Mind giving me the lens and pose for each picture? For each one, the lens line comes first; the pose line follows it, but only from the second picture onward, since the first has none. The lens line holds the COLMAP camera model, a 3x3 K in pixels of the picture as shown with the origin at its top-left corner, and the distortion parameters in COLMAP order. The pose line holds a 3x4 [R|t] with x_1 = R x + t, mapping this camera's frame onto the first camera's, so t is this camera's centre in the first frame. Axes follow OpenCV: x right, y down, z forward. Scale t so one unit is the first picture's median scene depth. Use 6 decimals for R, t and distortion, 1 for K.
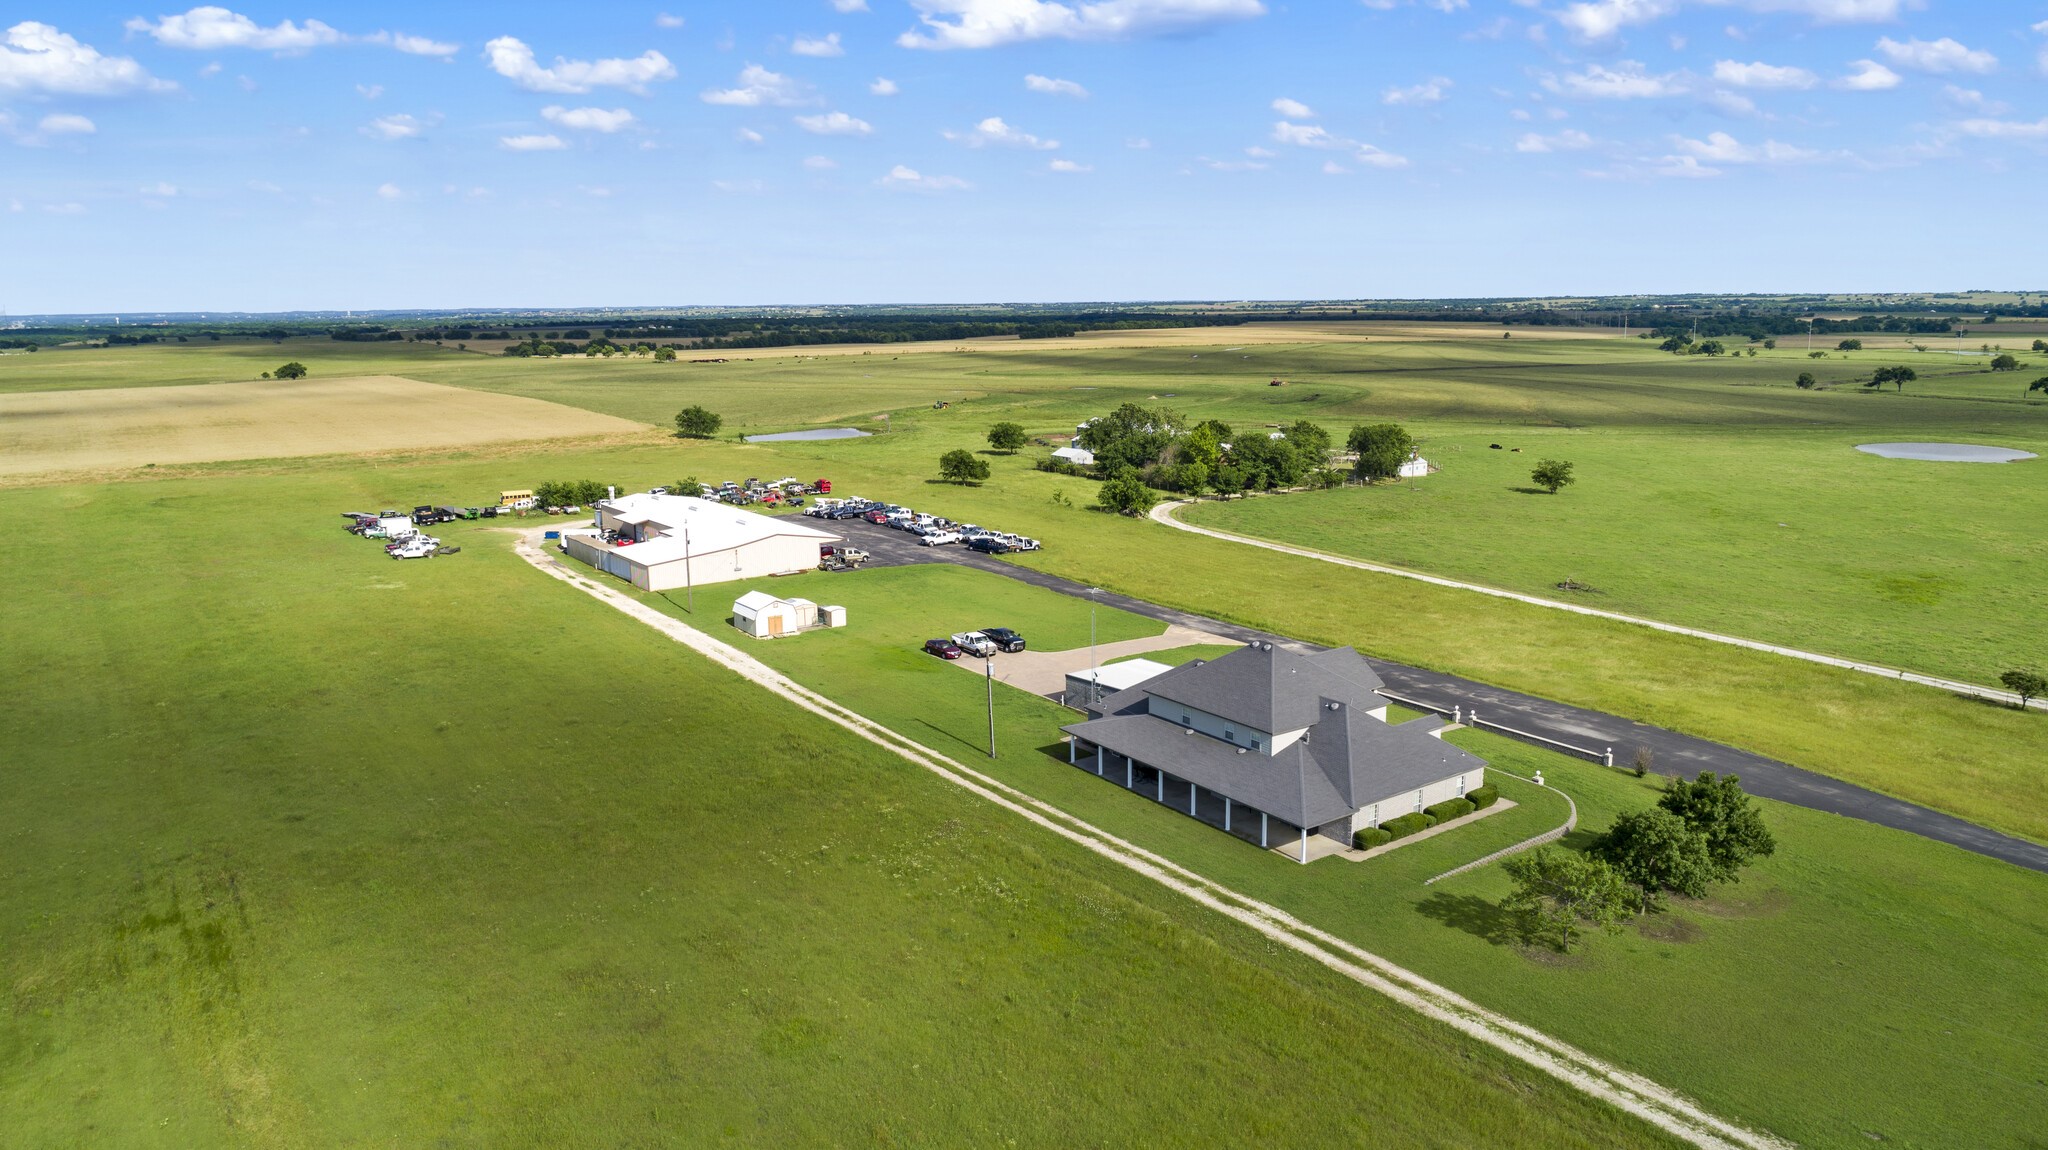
lens RADIAL K [[1354.1, 0, 1031.4], [0, 1354.1, 583.2], [0, 0, 1]] dist [-0.017231, 0.003634]
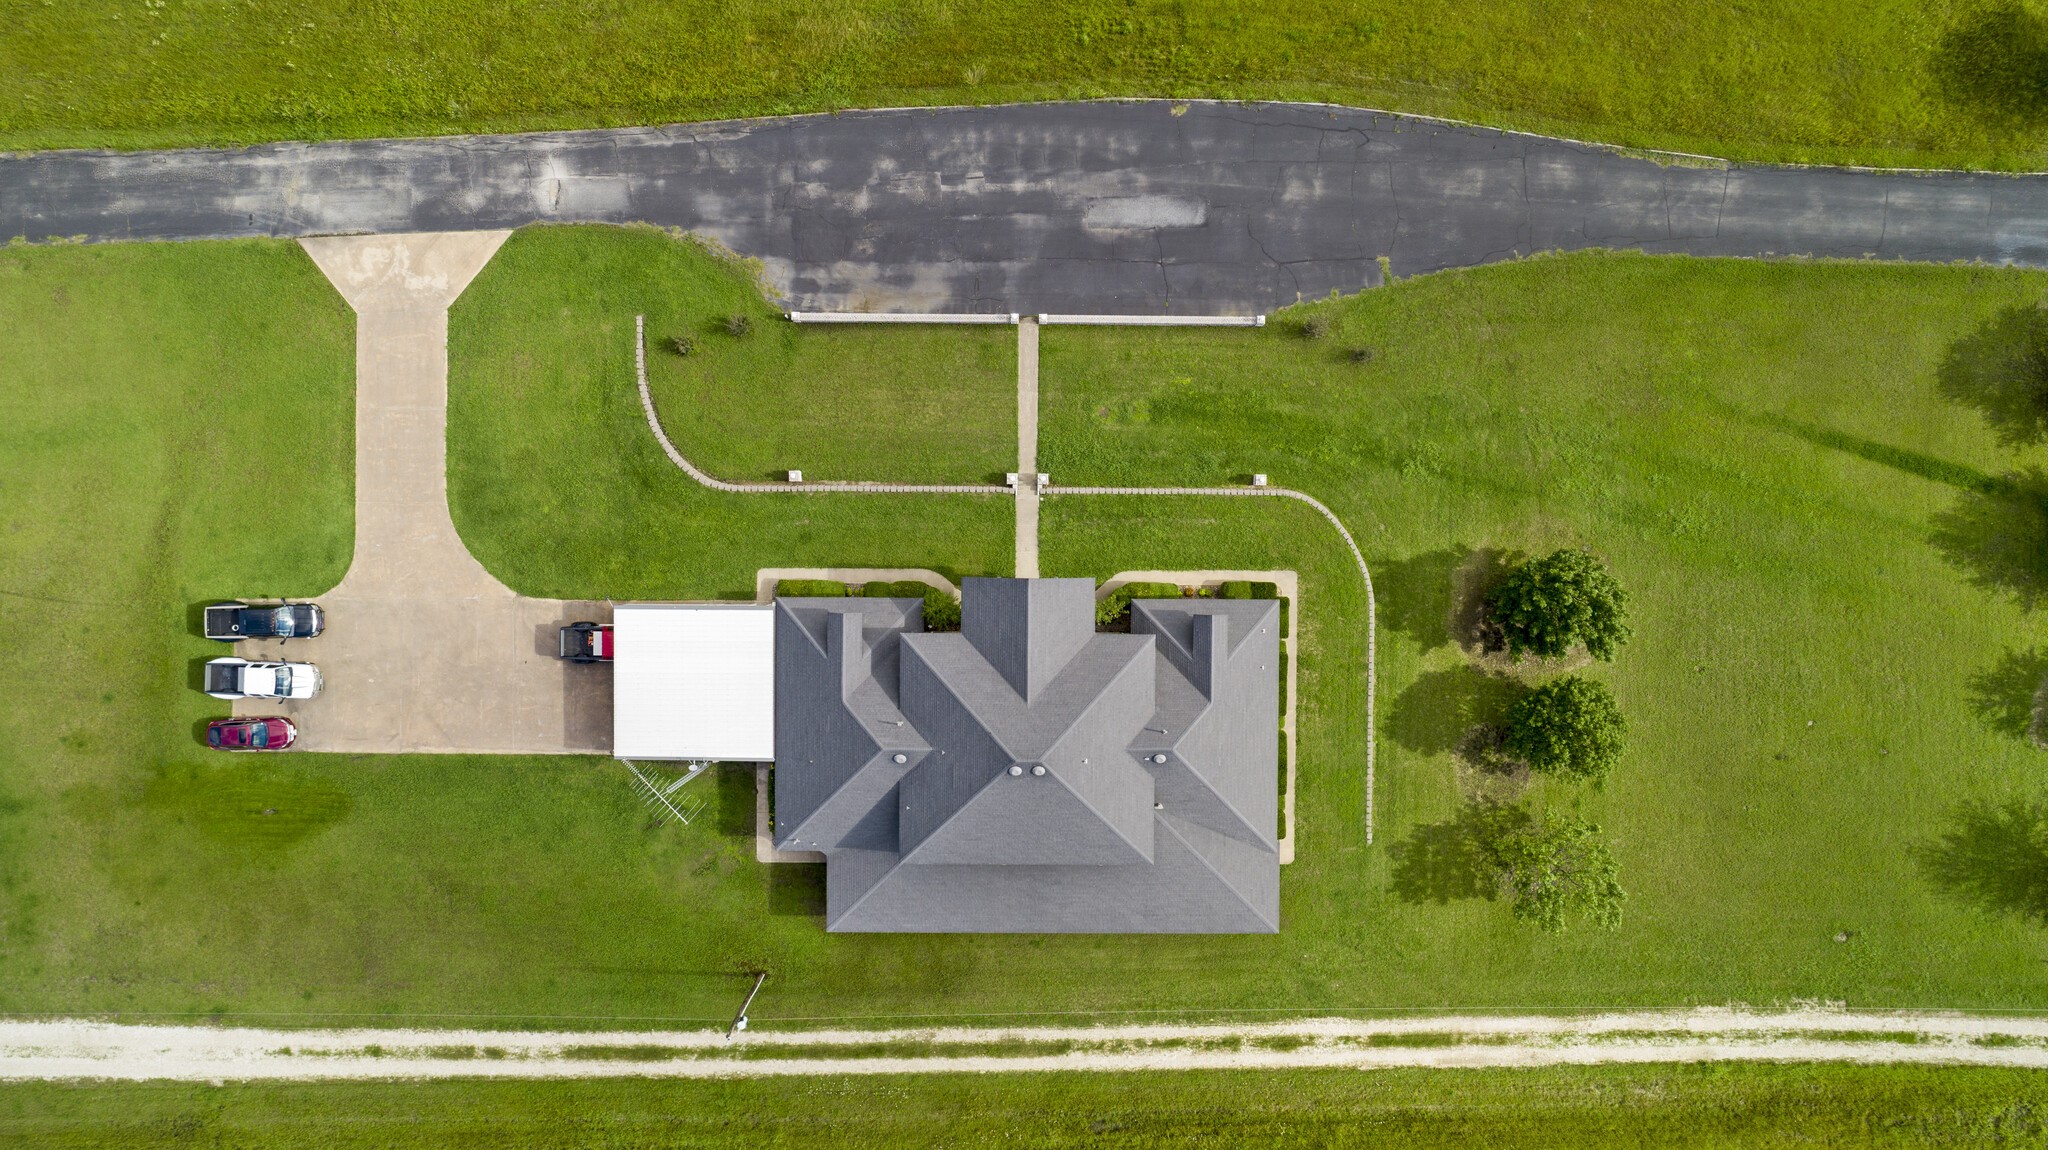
lens RADIAL K [[1354.1, 0, 1023.7], [0, 1354.1, 579.0], [0, 0, 1]] dist [-0.017231, 0.003634]
pose [[0.587427, -0.809277, 0.000891, 0.231608], [0.158179, 0.115897, 0.980585, -0.602526], [-0.793668, -0.575881, 0.196092, 0.865395]]
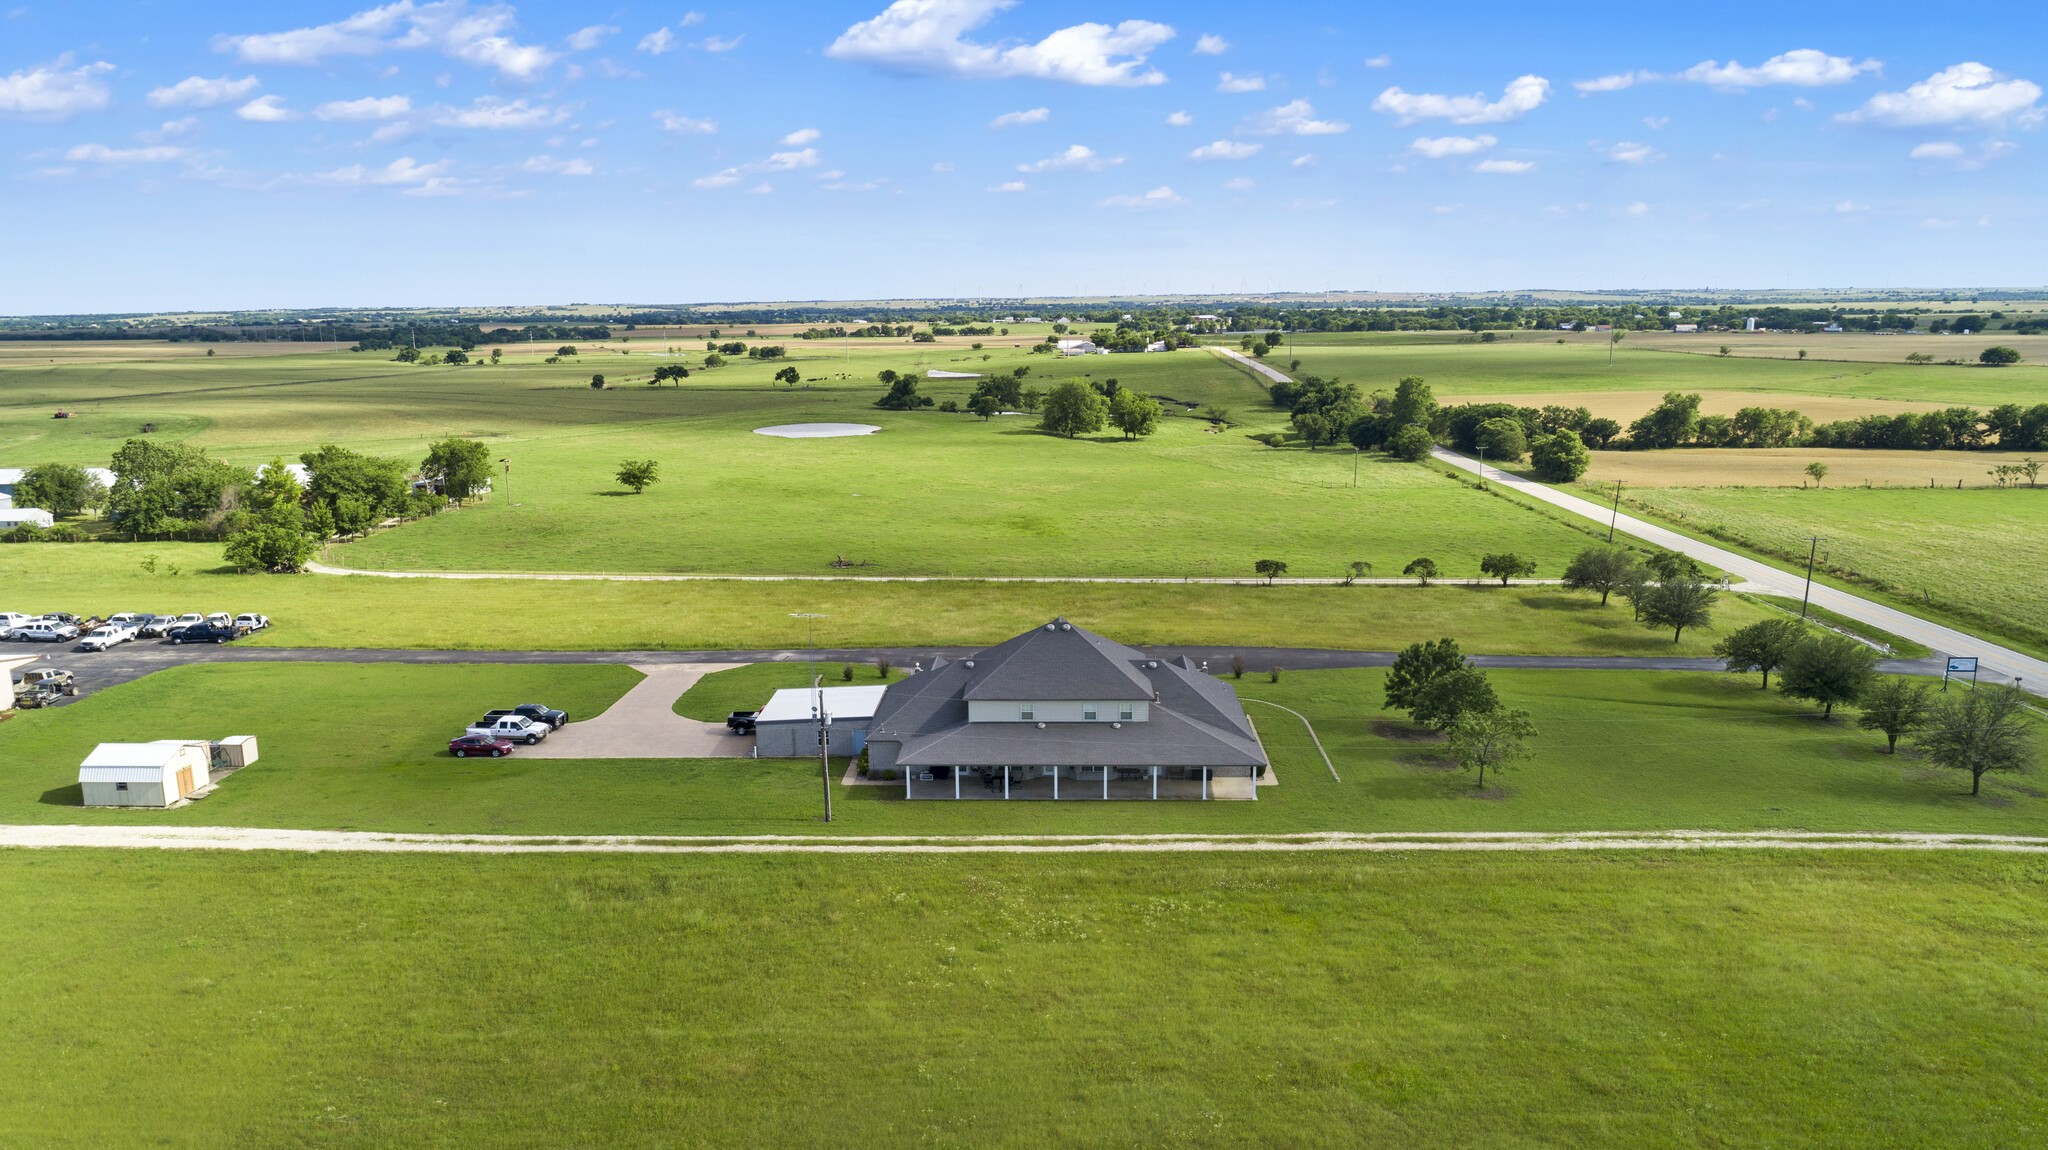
lens RADIAL K [[1354.1, 0, 1014.1], [0, 1354.1, 571.7], [0, 0, 1]] dist [-0.017231, 0.003634]
pose [[0.613782, -0.151724, 0.774759, -0.594069], [0.165858, 0.984239, 0.061351, -0.059273], [-0.771856, 0.090844, 0.629273, 0.358069]]
